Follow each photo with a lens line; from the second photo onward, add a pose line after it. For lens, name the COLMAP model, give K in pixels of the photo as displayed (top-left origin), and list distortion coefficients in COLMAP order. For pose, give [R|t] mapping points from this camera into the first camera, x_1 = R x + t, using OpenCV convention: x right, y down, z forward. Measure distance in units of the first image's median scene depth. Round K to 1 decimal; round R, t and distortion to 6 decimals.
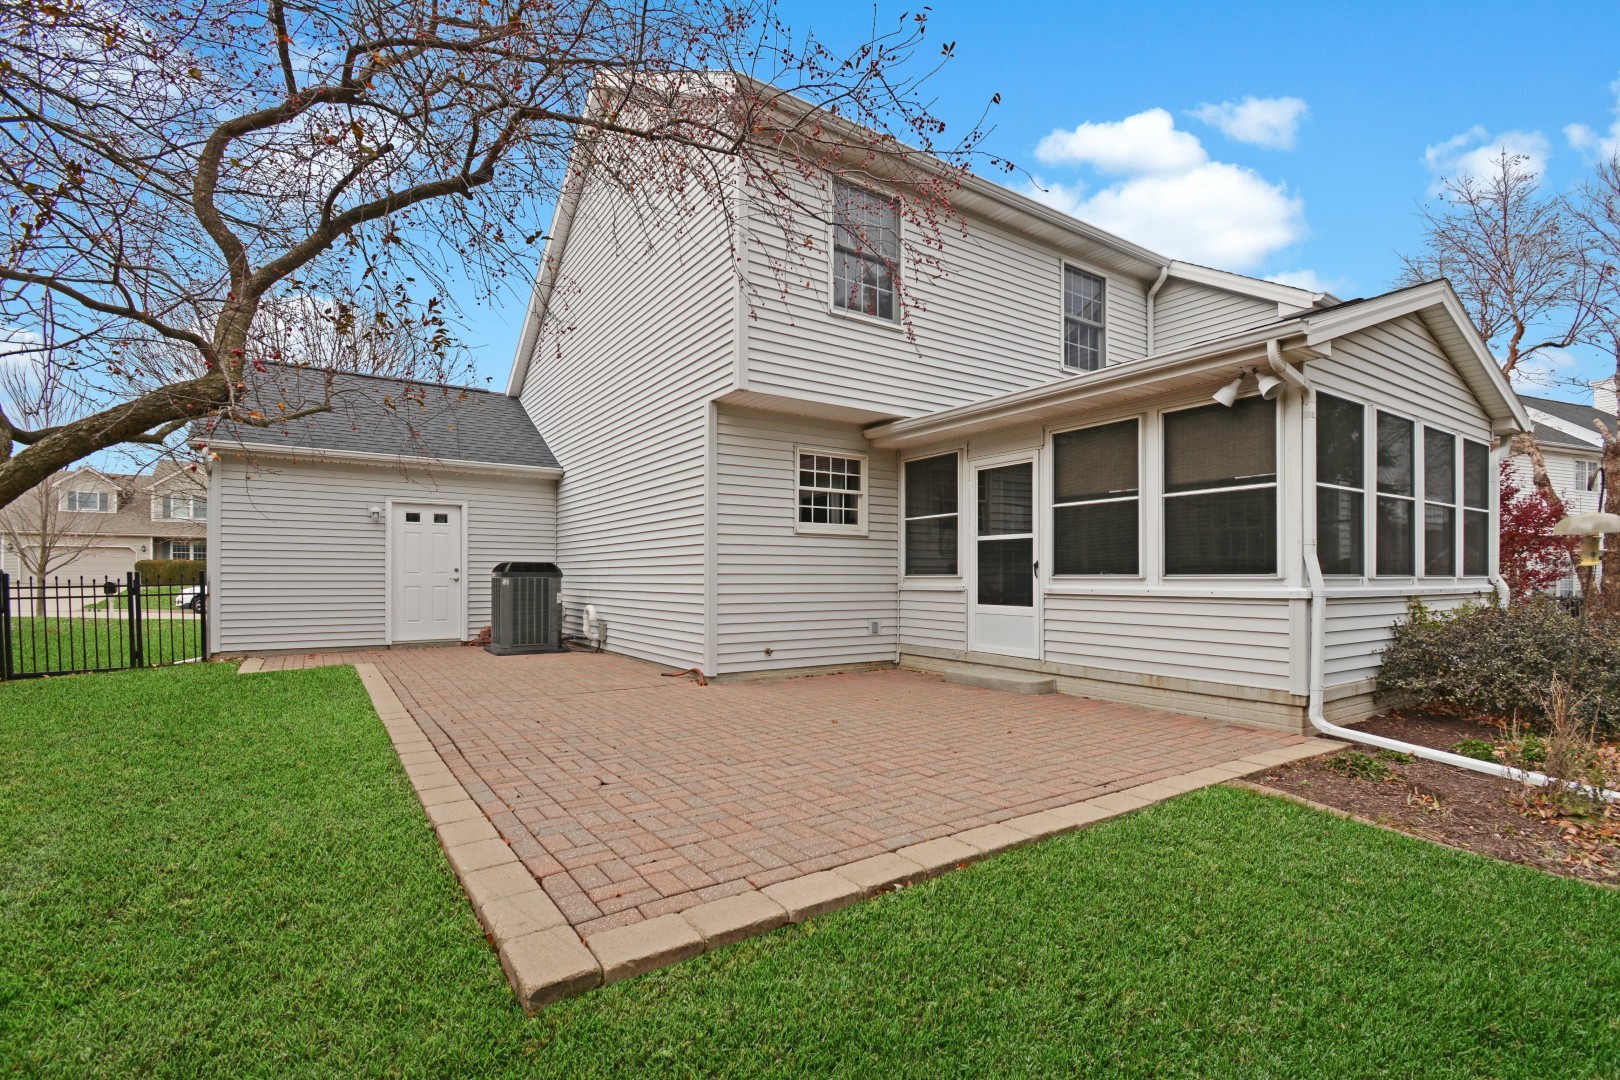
lens RADIAL K [[706.2, 0, 722.9], [0, 706.2, 585.8], [0, 0, 1]] dist [0.081931, 0.000098]
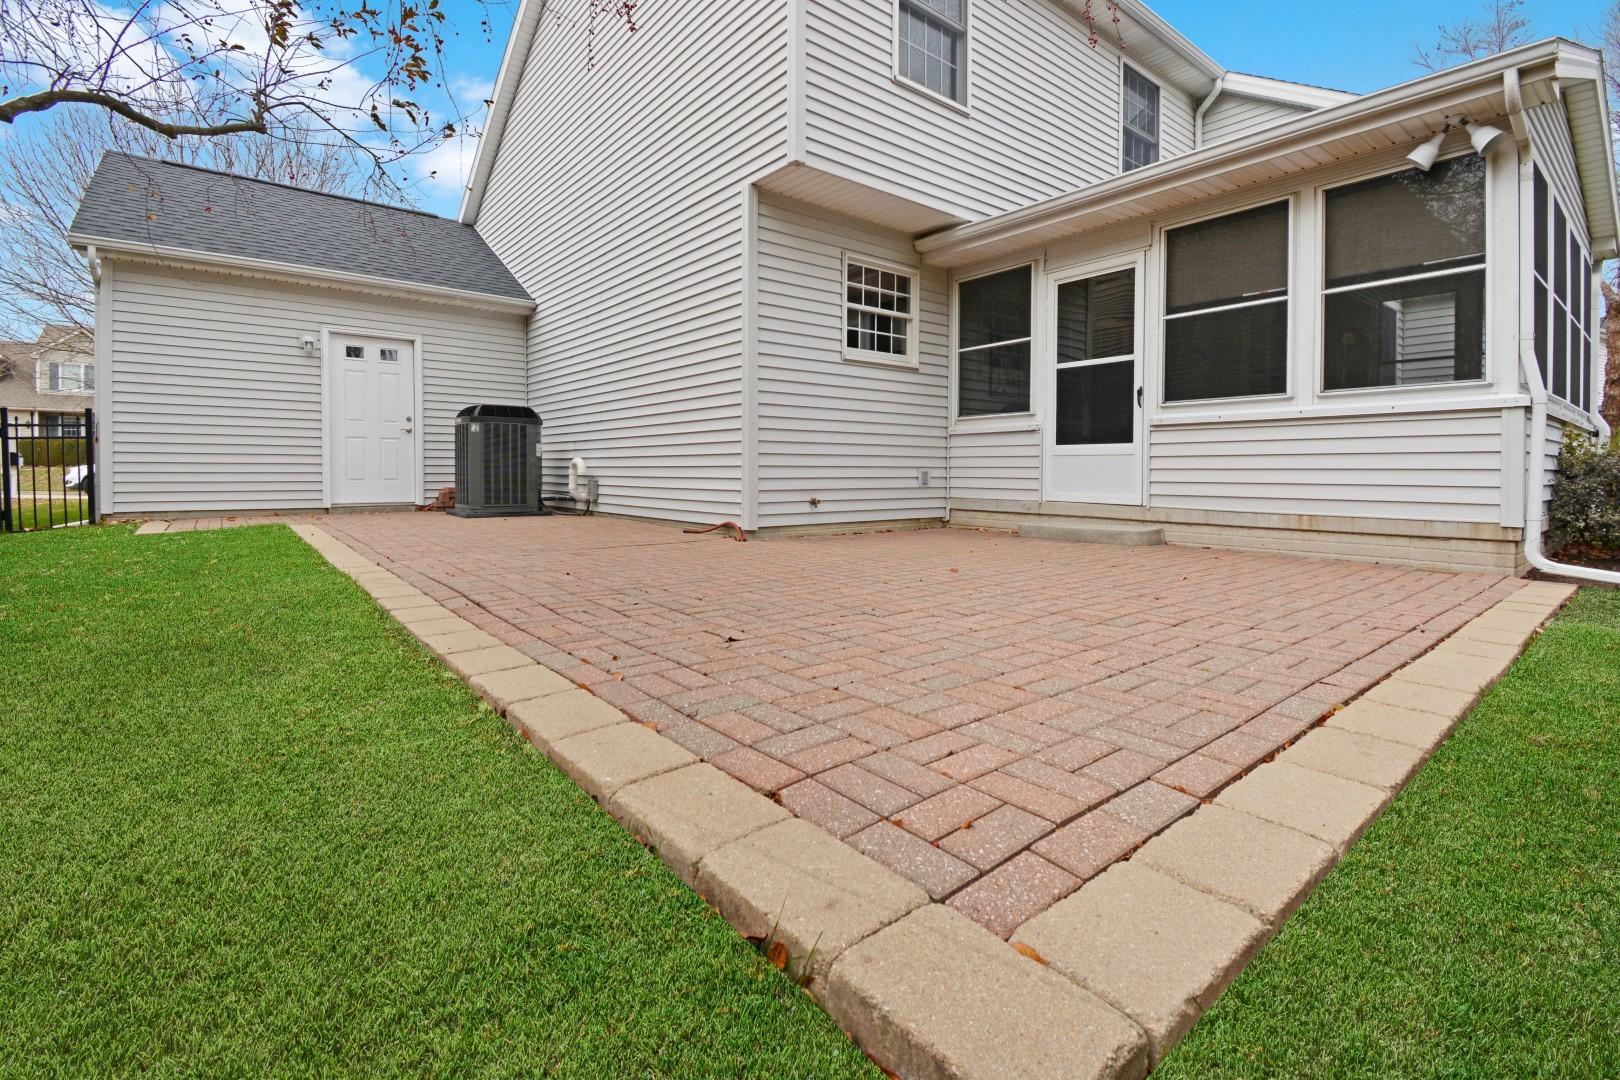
lens RADIAL K [[715.9, 0, 706.3], [0, 715.9, 493.2], [0, 0, 1]] dist [0.052570, -0.000356]
pose [[0.997164, -0.006397, 0.074981, -0.117178], [0.005214, 0.999859, 0.015960, 0.065979], [-0.075073, -0.015524, 0.997057, 0.174743]]
